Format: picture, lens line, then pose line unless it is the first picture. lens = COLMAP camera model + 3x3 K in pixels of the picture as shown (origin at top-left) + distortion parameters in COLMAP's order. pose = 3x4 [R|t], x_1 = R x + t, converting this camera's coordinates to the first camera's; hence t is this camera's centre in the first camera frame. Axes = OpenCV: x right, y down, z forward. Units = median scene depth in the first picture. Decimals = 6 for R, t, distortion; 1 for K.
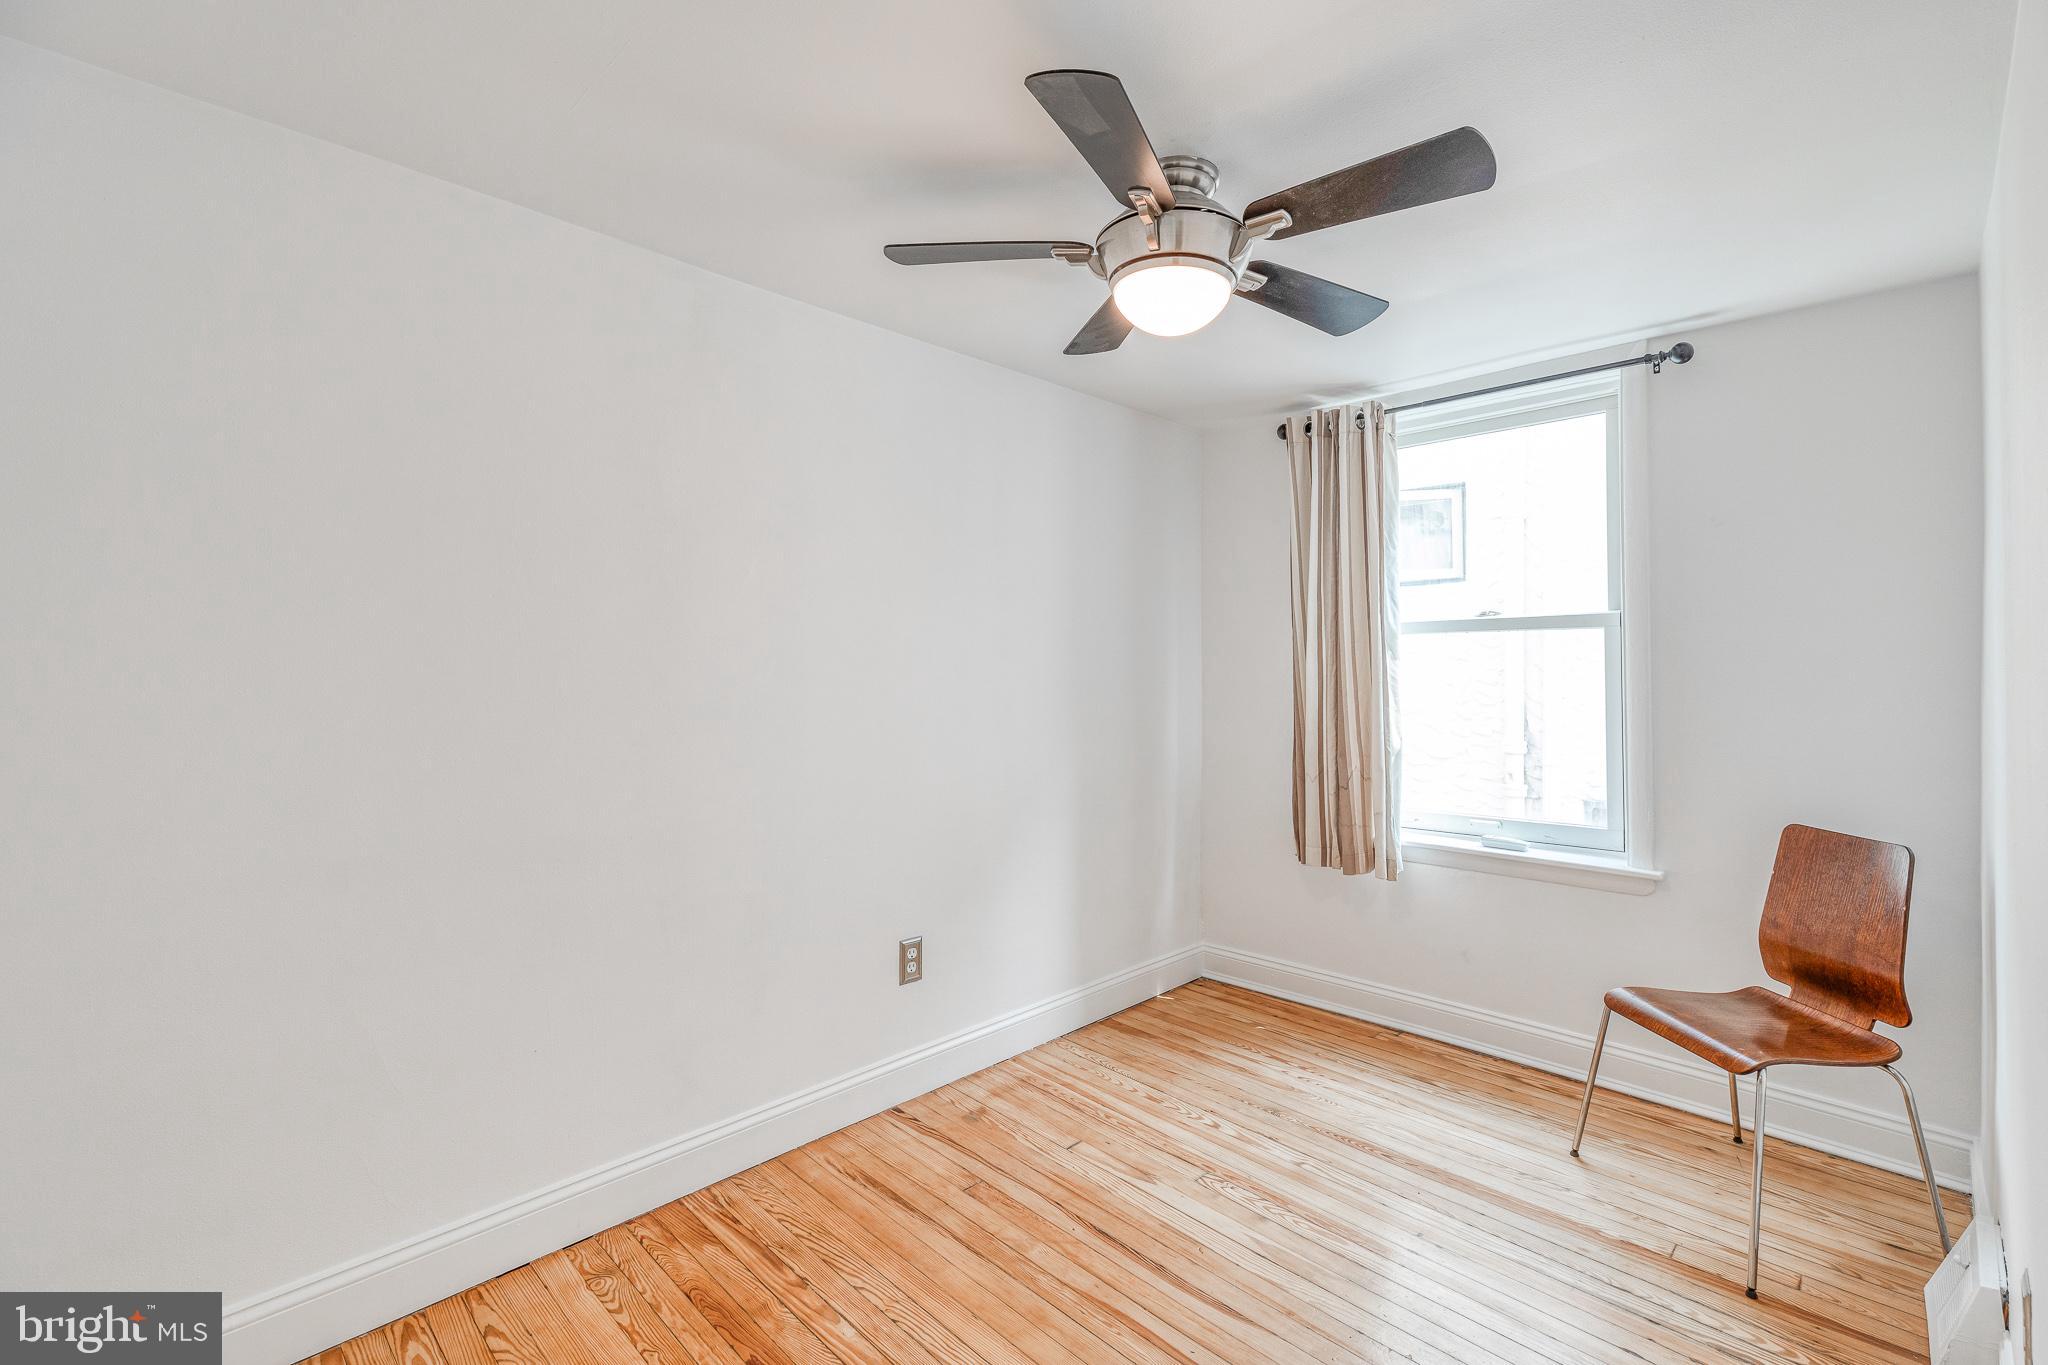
lens RADIAL K [[939.3, 0, 1026.5], [0, 939.3, 675.8], [0, 0, 1]] dist [0.001392, 0.000060]
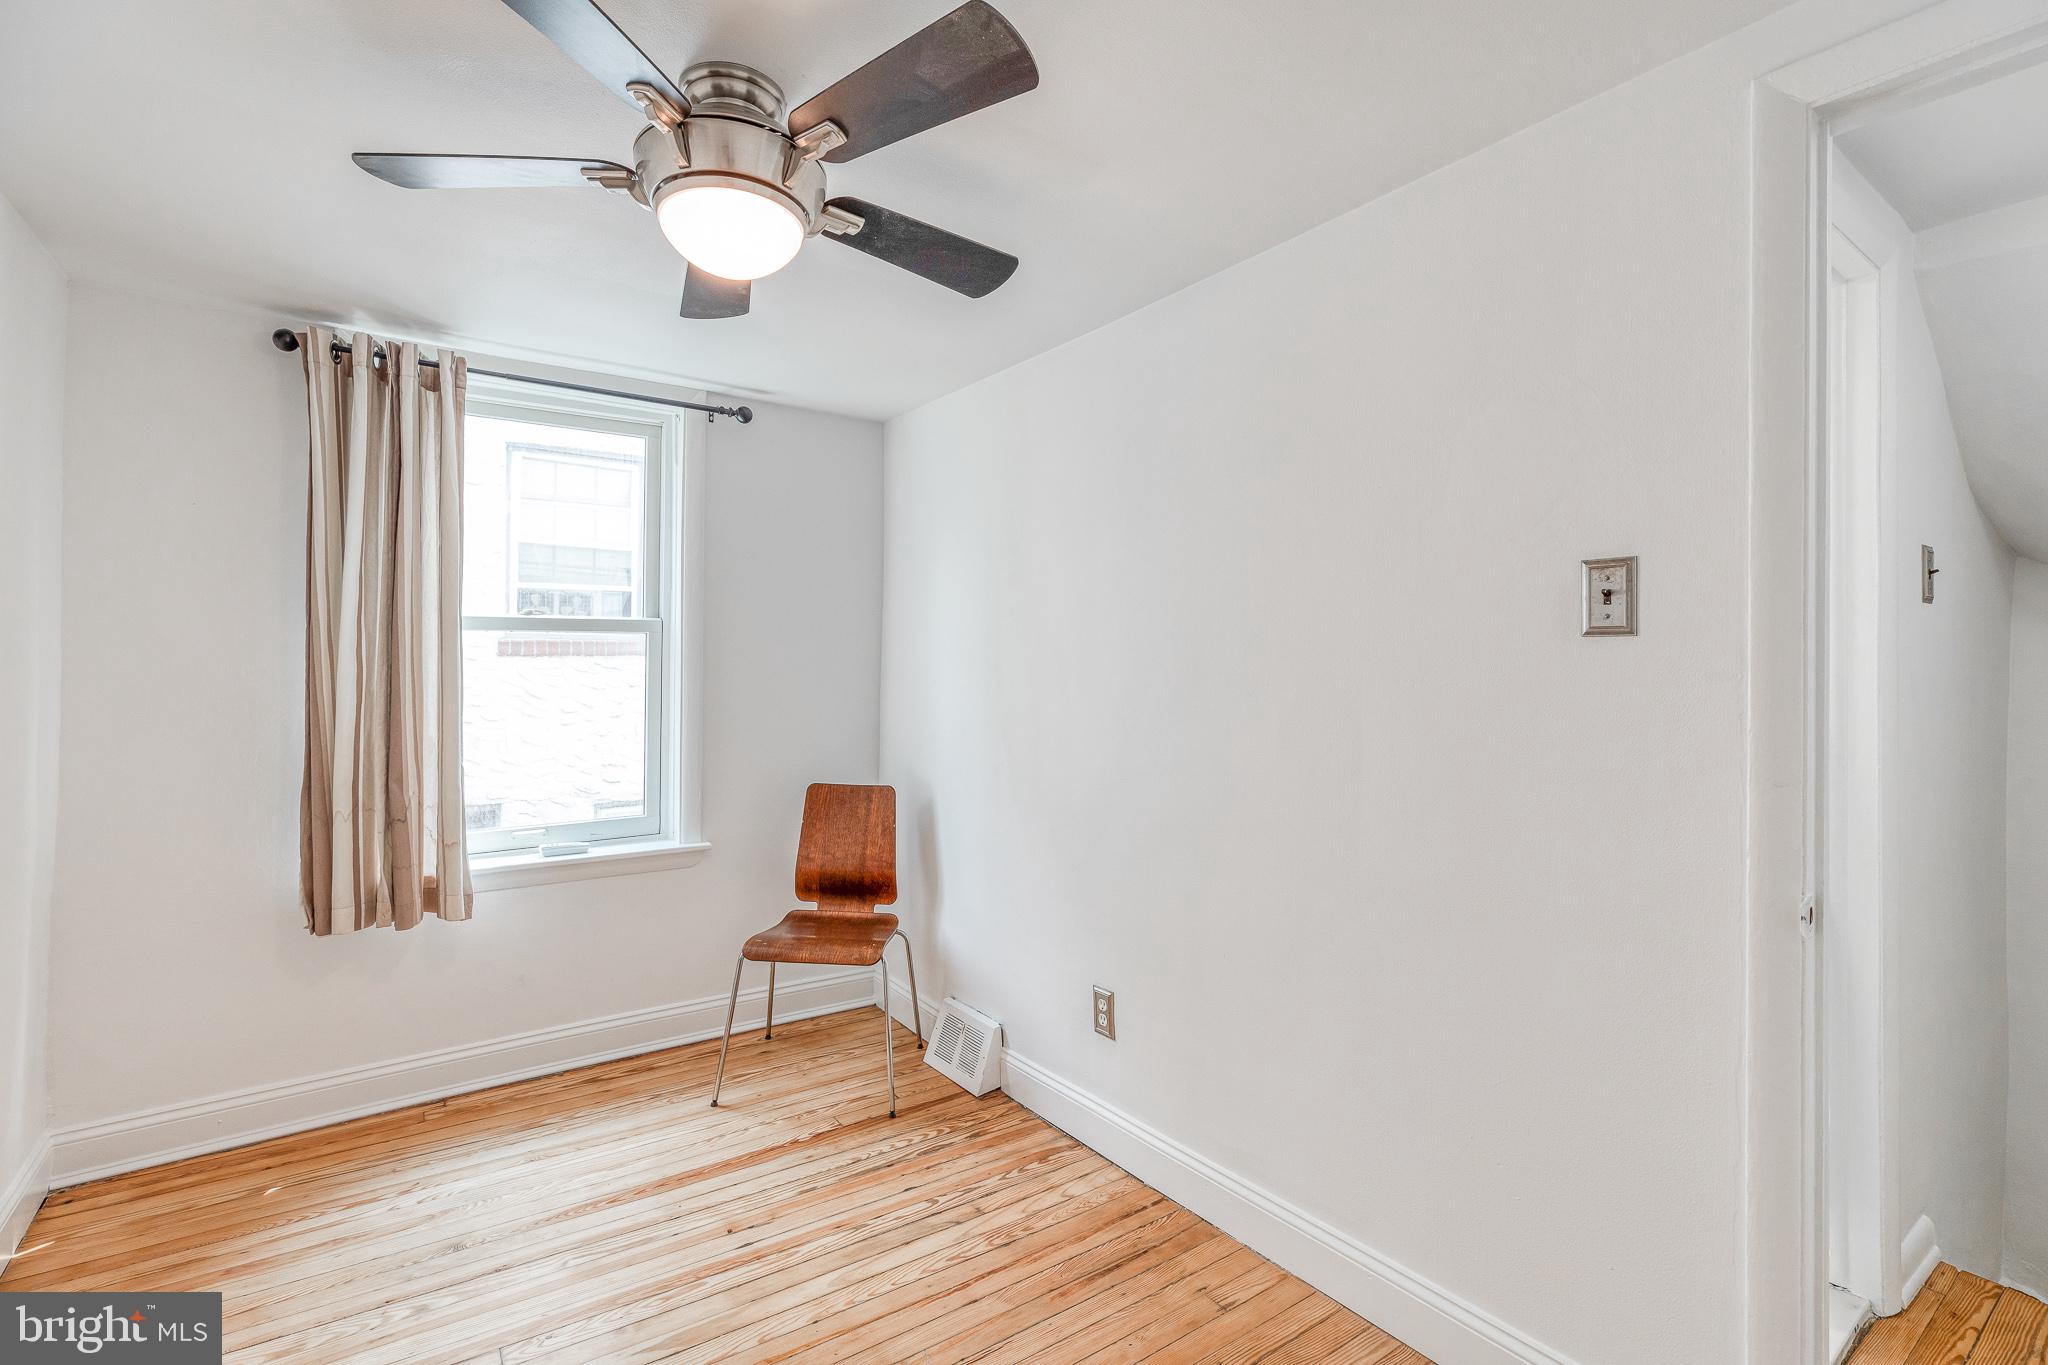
lens RADIAL K [[925.8, 0, 1025.3], [0, 925.8, 657.1], [0, 0, 1]] dist [0.001237, 0.000544]
pose [[0.162828, 0.016131, 0.986523, -0.391838], [0.008246, 0.999809, -0.017709, -0.000054], [-0.986620, 0.011018, 0.162664, 0.392699]]
